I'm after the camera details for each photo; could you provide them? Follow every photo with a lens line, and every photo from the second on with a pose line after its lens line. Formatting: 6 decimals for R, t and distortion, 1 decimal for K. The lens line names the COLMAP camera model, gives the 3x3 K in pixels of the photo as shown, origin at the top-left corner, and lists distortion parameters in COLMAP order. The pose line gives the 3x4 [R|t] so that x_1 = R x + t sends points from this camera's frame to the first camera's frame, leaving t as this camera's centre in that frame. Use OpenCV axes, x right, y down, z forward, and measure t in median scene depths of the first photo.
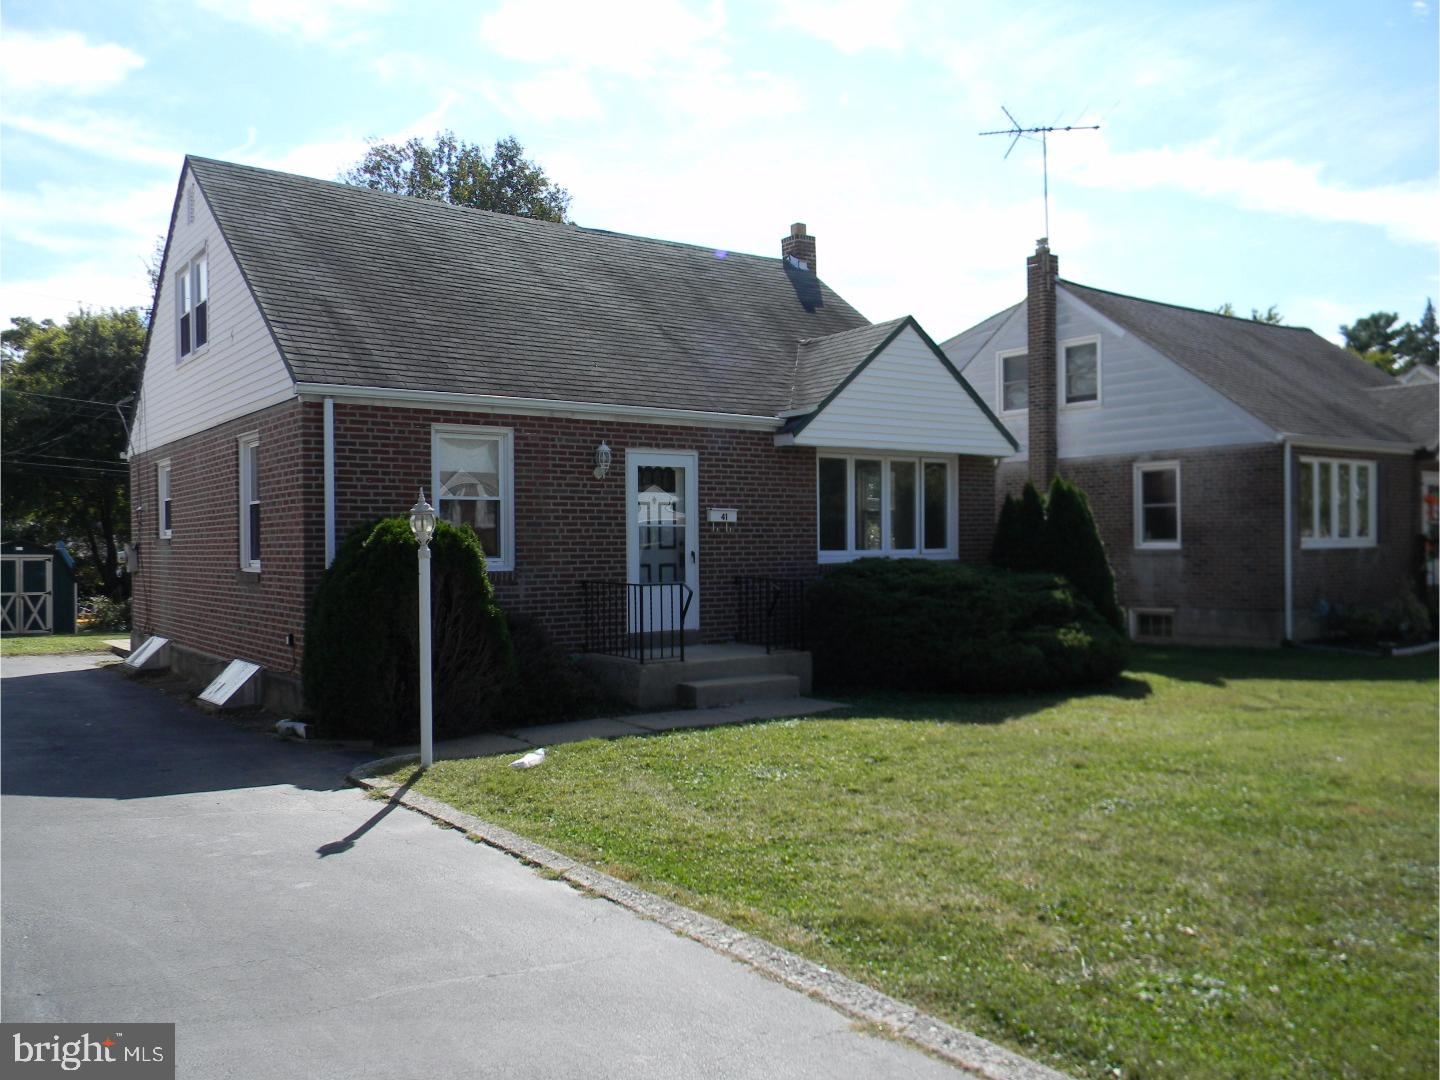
lens RADIAL K [[1161.8, 0, 720.0], [0, 1161.8, 541.7], [0, 0, 1]] dist [0.005756, -0.015895]
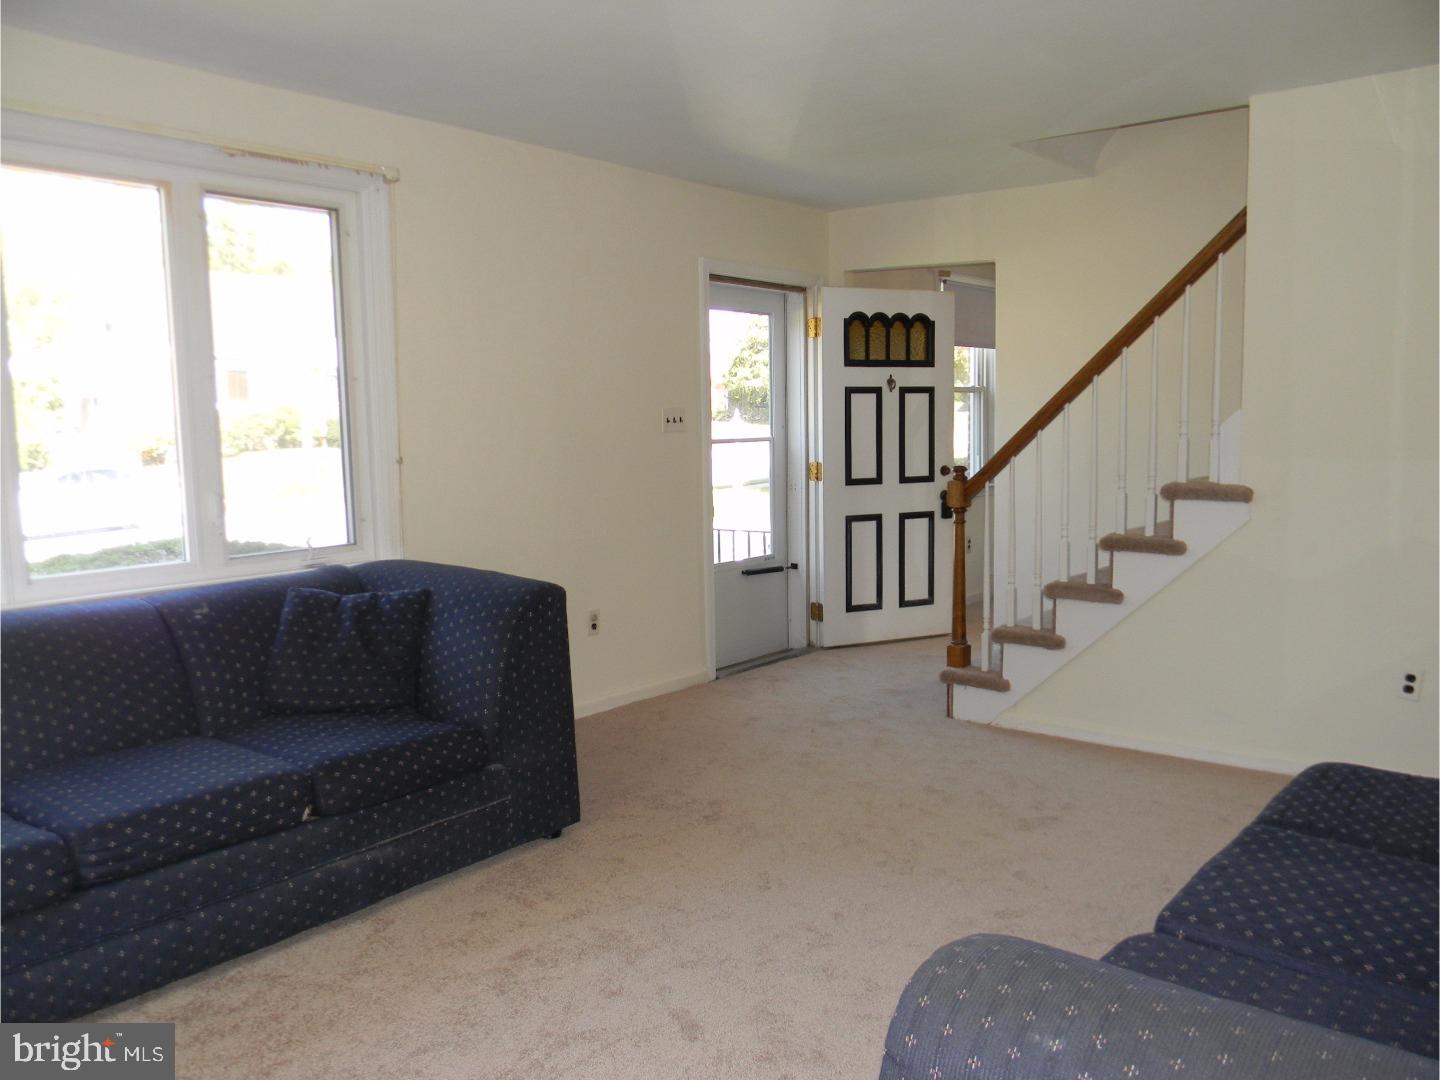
lens RADIAL K [[1161.8, 0, 719.8], [0, 1161.8, 540.7], [0, 0, 1]] dist [0.005756, -0.015895]
pose [[0.989867, 0.010900, -0.141579, -0.057726], [0.002181, 0.995765, 0.091909, -0.014600], [0.141981, -0.091286, 0.985651, 0.502017]]
